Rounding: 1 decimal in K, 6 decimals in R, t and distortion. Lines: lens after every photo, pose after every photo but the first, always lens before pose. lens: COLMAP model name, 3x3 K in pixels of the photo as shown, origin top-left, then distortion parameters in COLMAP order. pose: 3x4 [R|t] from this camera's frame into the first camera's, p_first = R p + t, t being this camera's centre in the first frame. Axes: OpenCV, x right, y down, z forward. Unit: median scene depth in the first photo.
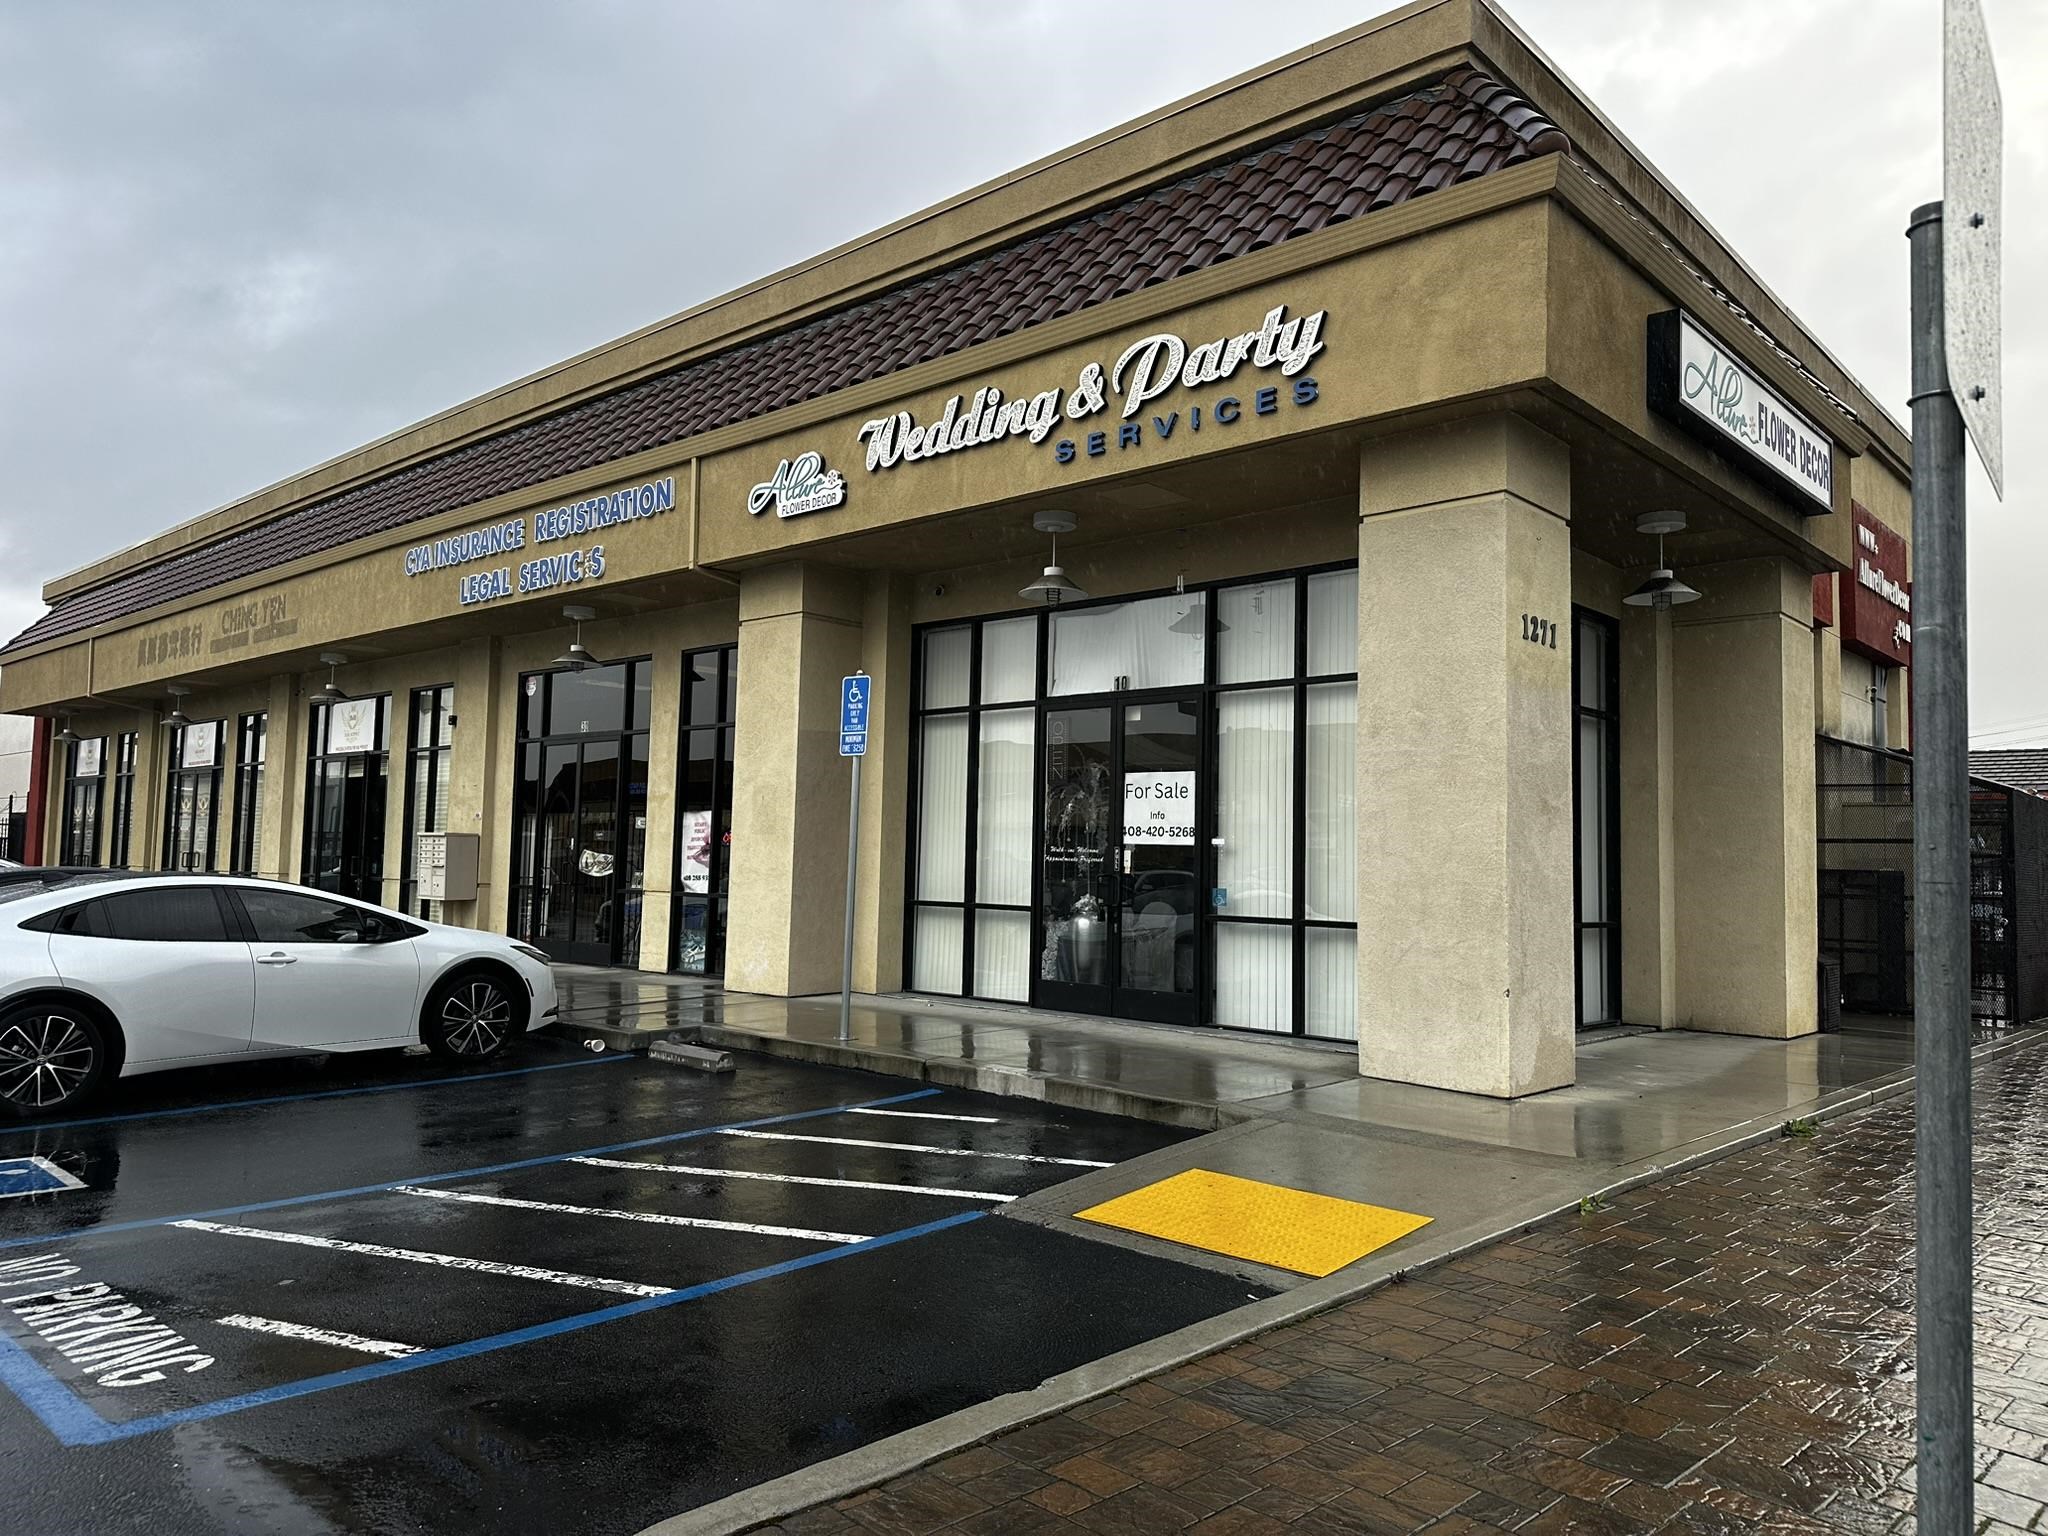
lens RADIAL K [[1399.6, 0, 1024.0], [0, 1399.6, 768.0], [0, 0, 1]] dist [0.105907, -0.174365]
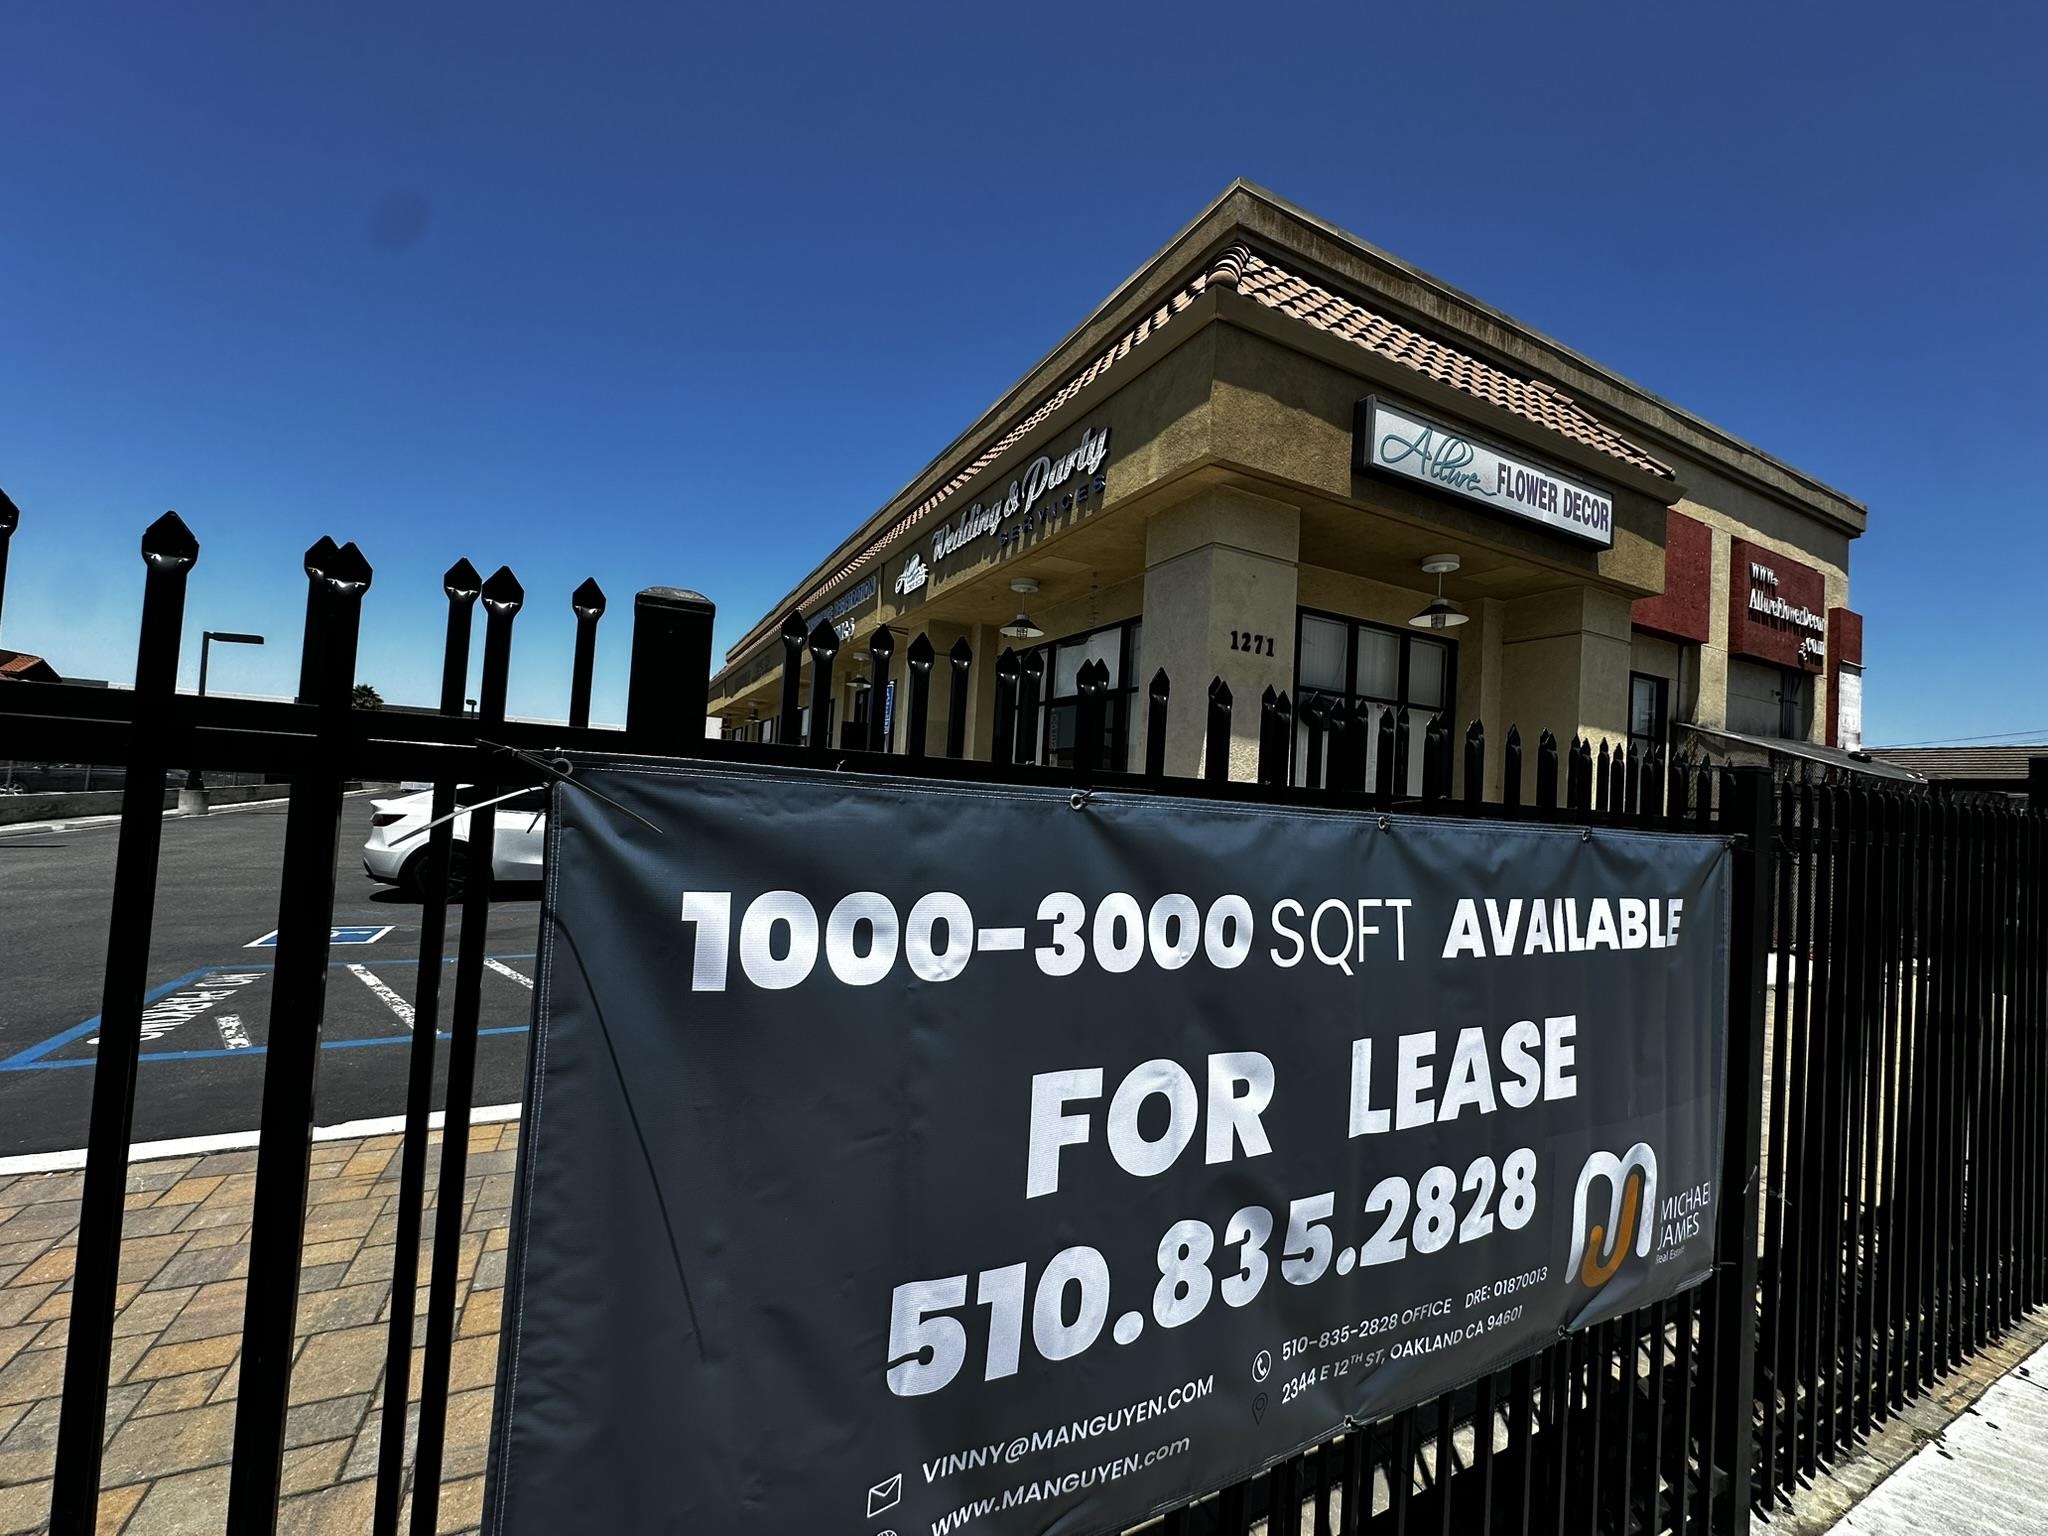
lens RADIAL K [[808.9, 0, 1024.0], [0, 808.9, 768.0], [0, 0, 1]] dist [0.000058, 0.000014]
pose [[0.938790, 0.021332, -0.343828, 0.352208], [-0.015079, 0.999669, 0.020850, 0.009309], [0.344159, -0.014389, 0.938801, 0.152437]]
